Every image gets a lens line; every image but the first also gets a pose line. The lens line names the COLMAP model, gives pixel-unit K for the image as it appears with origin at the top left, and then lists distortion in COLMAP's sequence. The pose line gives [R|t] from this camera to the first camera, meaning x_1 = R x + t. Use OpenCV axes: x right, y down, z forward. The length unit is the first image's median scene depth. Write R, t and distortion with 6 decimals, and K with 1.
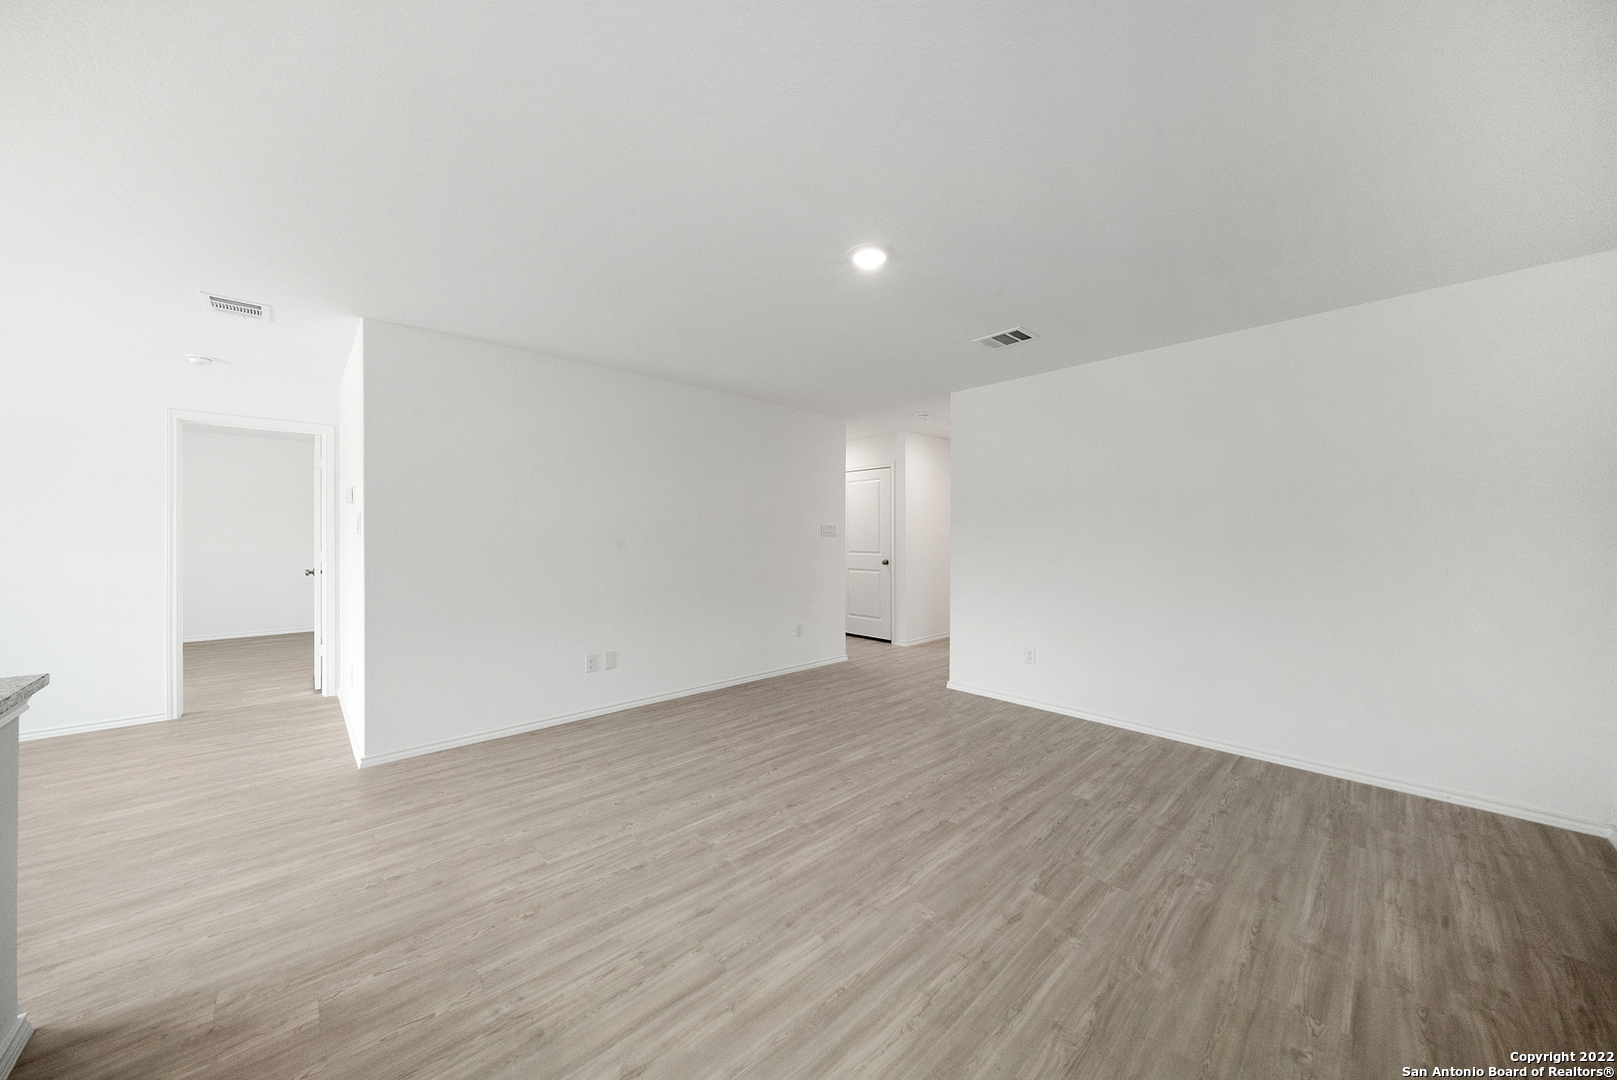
lens RADIAL K [[553.5, 0, 800.9], [0, 553.5, 538.4], [0, 0, 1]] dist [-0.002580, -0.000334]
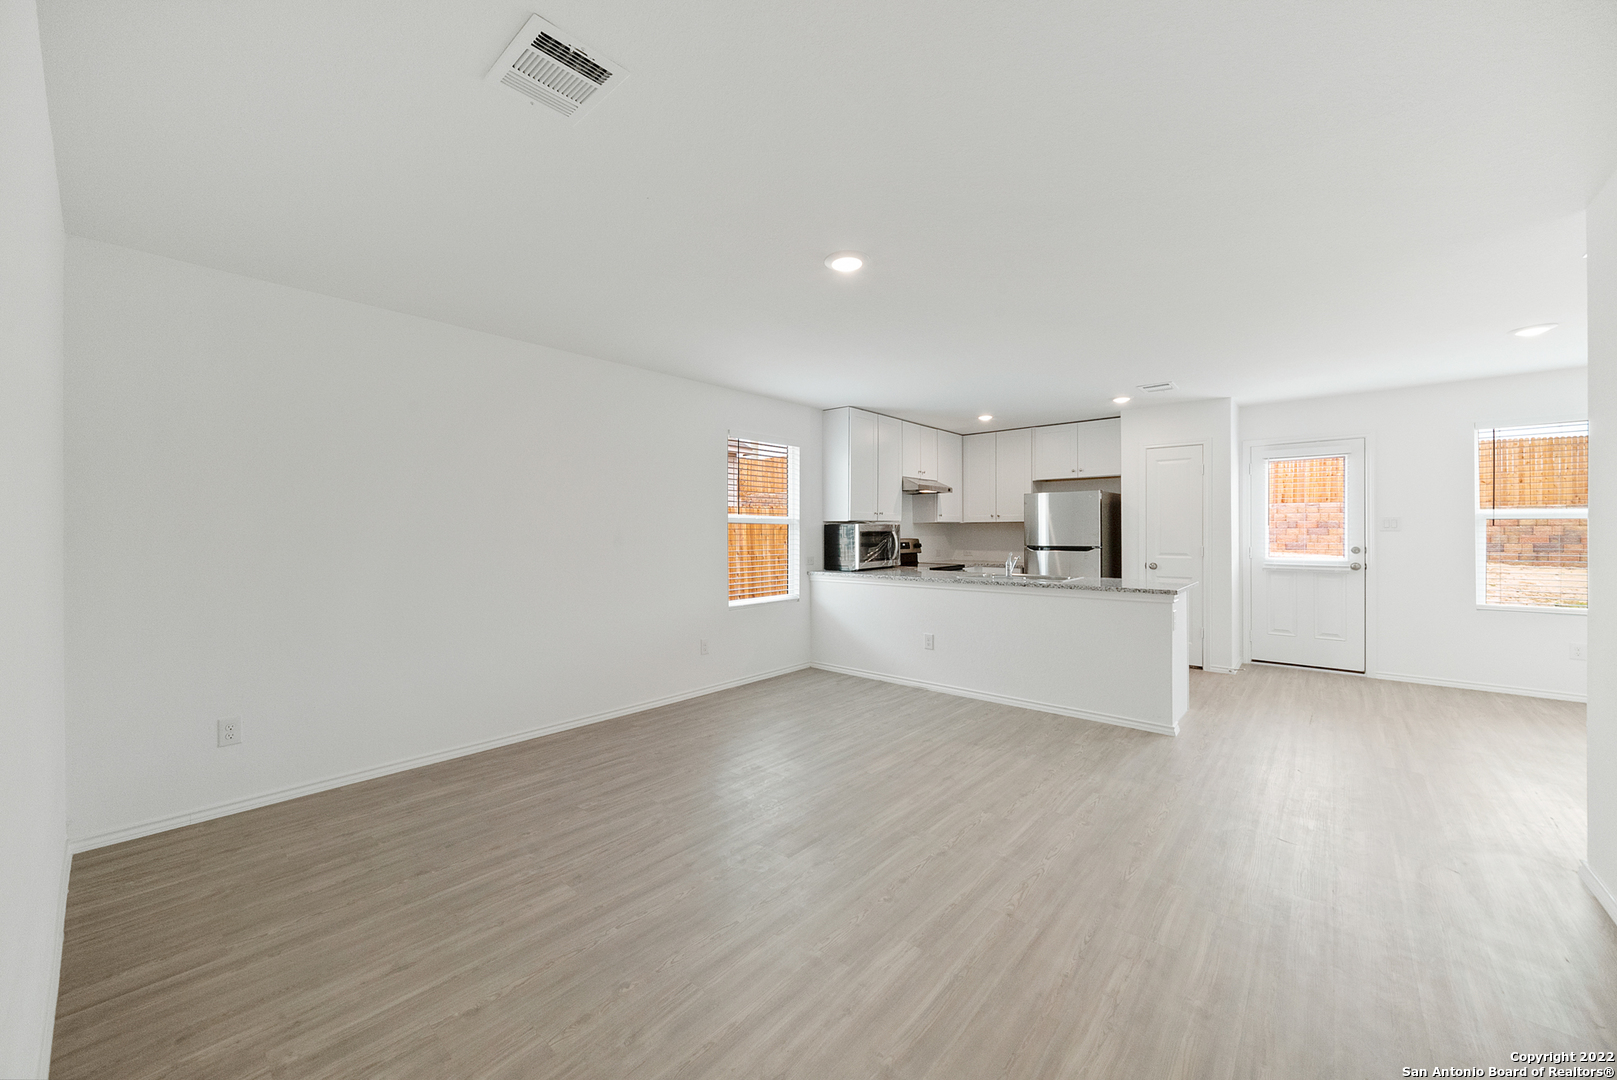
lens RADIAL K [[610.7, 0, 794.7], [0, 610.7, 532.8], [0, 0, 1]] dist [-0.001761, 0.000148]
pose [[-0.995285, -0.001583, -0.096980, 0.294732], [-0.002108, 0.999984, 0.005320, -0.011227], [0.096970, 0.005499, -0.995272, 1.883200]]
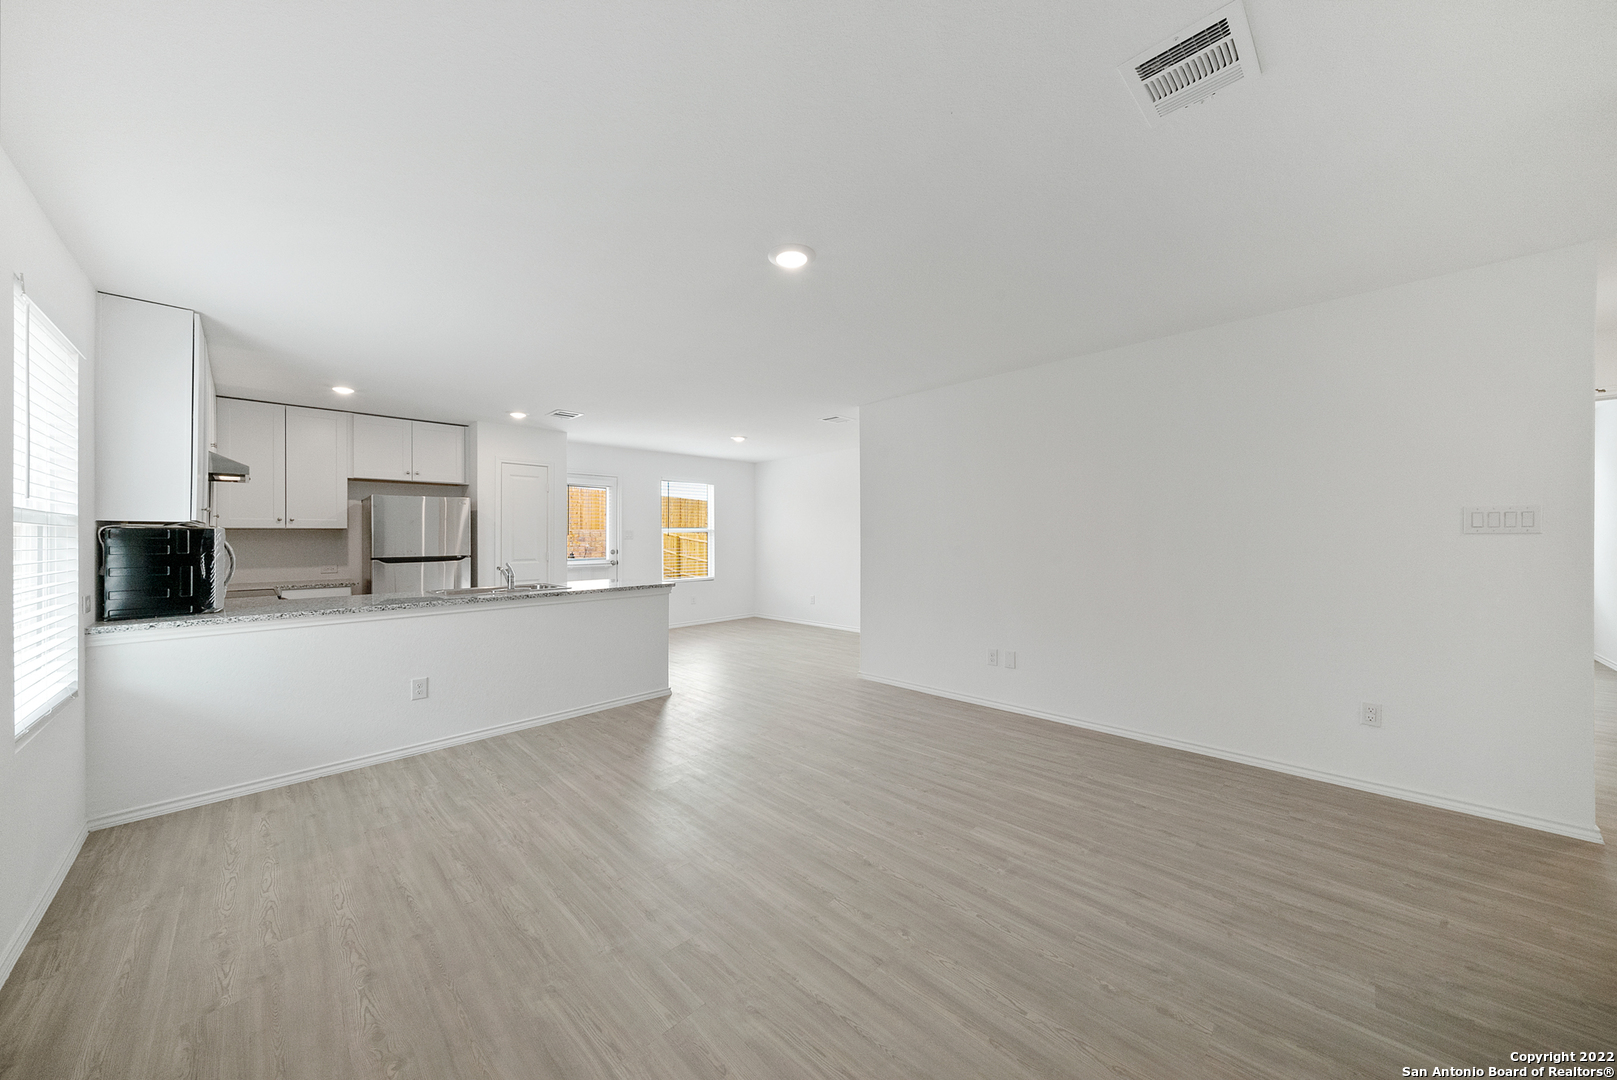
lens RADIAL K [[553.5, 0, 800.9], [0, 553.5, 538.4], [0, 0, 1]] dist [-0.002580, -0.000334]
pose [[0.033905, -0.002414, -0.999422, 0.992049], [0.002585, 0.999994, -0.002327, -0.002979], [0.999422, -0.002504, 0.033911, 0.872697]]
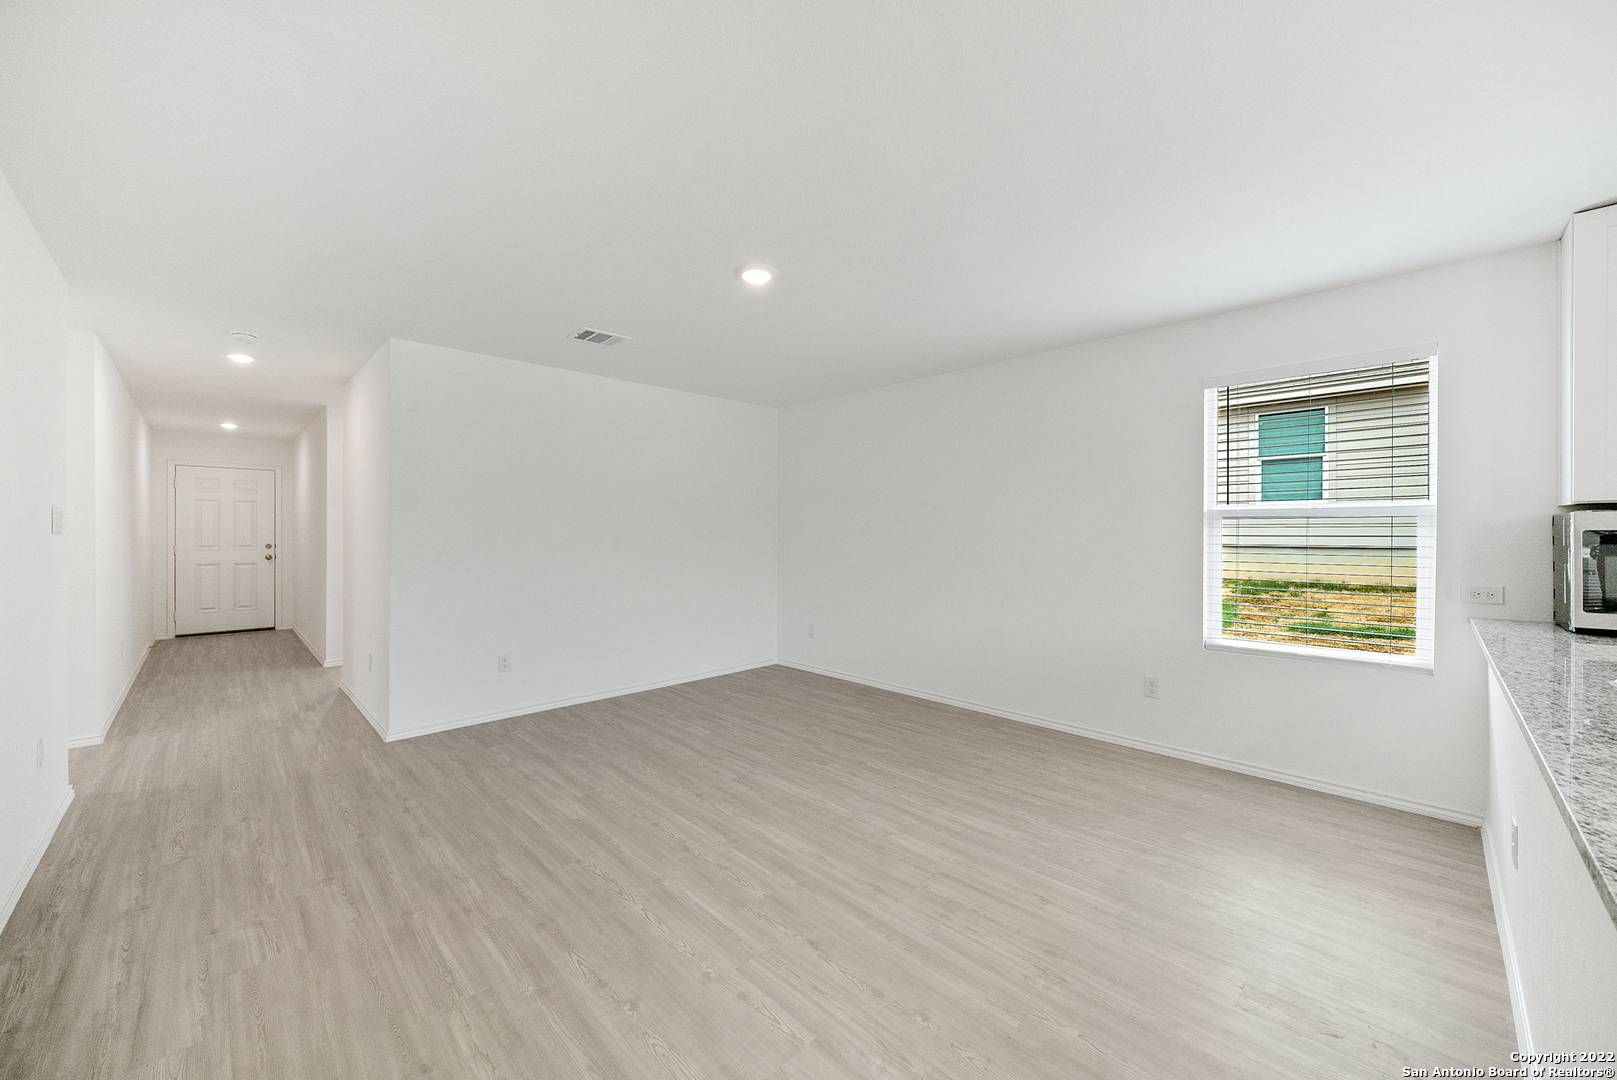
lens RADIAL K [[610.7, 0, 794.7], [0, 610.7, 532.8], [0, 0, 1]] dist [-0.001761, 0.000148]
pose [[-0.013238, -0.002668, 0.999909, -0.950831], [0.005694, 0.999980, 0.002744, -0.006482], [-0.999896, 0.005729, -0.013222, 0.833372]]
